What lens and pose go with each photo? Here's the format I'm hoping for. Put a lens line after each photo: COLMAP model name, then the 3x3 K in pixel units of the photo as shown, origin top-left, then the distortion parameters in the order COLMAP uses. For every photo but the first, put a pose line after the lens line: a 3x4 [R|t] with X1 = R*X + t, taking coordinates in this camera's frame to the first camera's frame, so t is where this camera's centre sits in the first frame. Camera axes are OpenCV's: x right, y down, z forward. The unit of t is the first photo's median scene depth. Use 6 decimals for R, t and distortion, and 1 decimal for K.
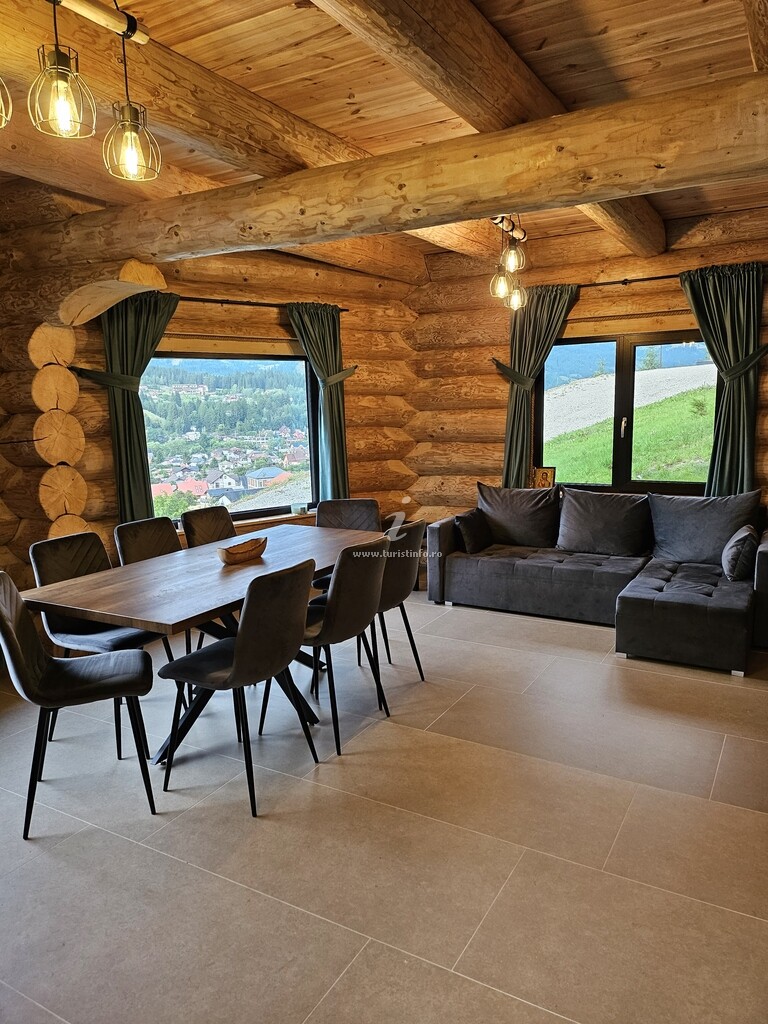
lens RADIAL K [[725.4, 0, 384.0], [0, 725.4, 512.0], [0, 0, 1]] dist [0.052184, -0.002218]
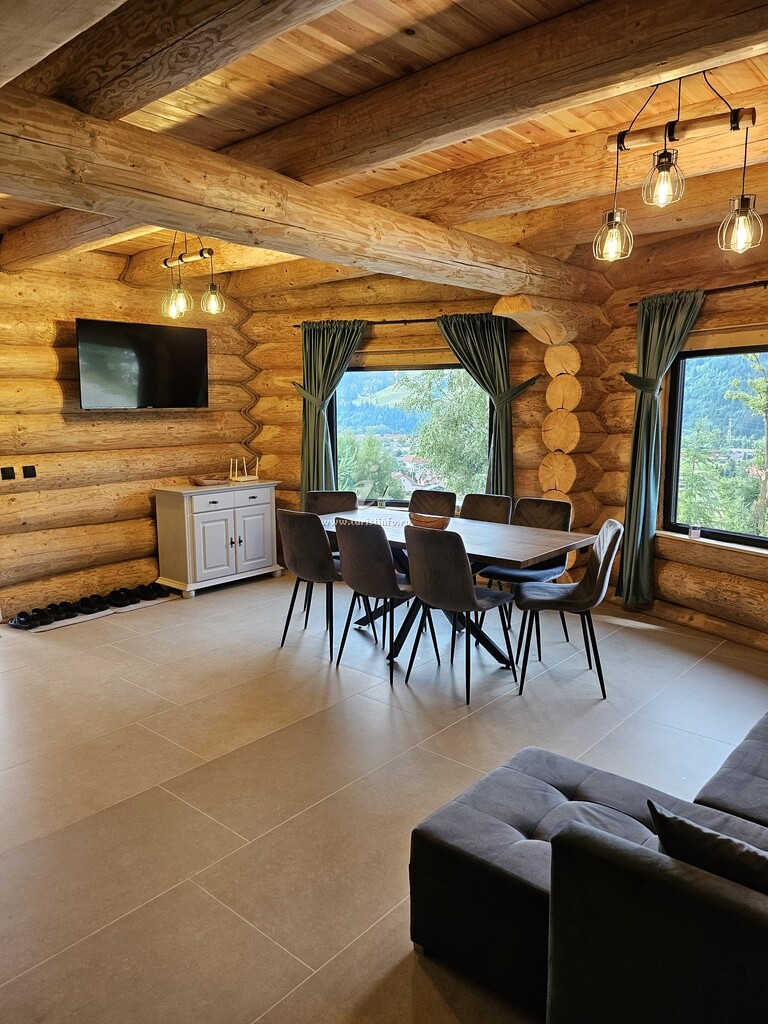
lens RADIAL K [[725.4, 0, 384.0], [0, 725.4, 512.0], [0, 0, 1]] dist [0.052184, -0.002218]
pose [[-0.196932, 0.165132, -0.966410, 0.911929], [-0.142169, 0.970485, 0.194799, -0.172772], [0.970054, 0.175756, -0.167643, 0.964535]]
